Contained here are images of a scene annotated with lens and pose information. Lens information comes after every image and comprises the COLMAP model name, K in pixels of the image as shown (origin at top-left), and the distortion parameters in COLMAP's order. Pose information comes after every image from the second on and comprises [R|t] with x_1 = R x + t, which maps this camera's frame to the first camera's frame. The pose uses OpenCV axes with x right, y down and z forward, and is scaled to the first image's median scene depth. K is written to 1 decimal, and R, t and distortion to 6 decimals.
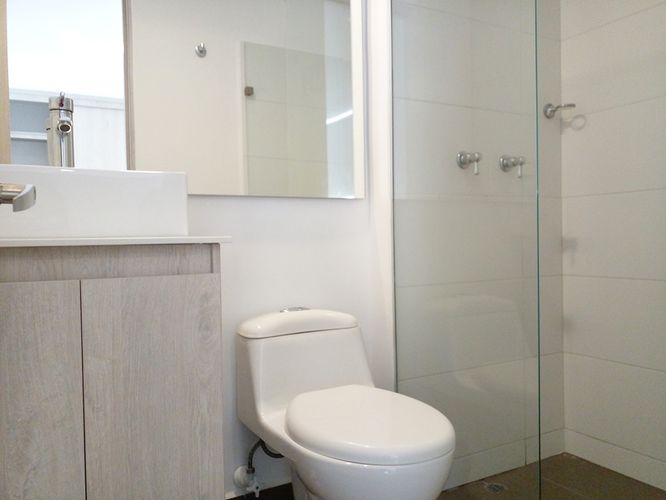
lens RADIAL K [[547.0, 0, 333.0], [0, 547.0, 250.0], [0, 0, 1]] dist [0.082211, -0.138942]
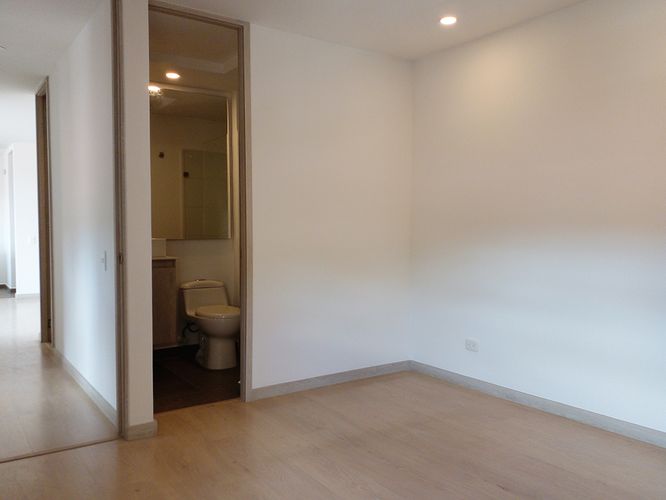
lens RADIAL K [[547.0, 0, 333.0], [0, 547.0, 250.0], [0, 0, 1]] dist [0.082211, -0.138942]
pose [[0.994210, 0.014913, 0.106418, 0.304811], [-0.016414, 0.999778, 0.013239, -0.095267], [-0.106197, -0.014909, 0.994233, -1.880510]]
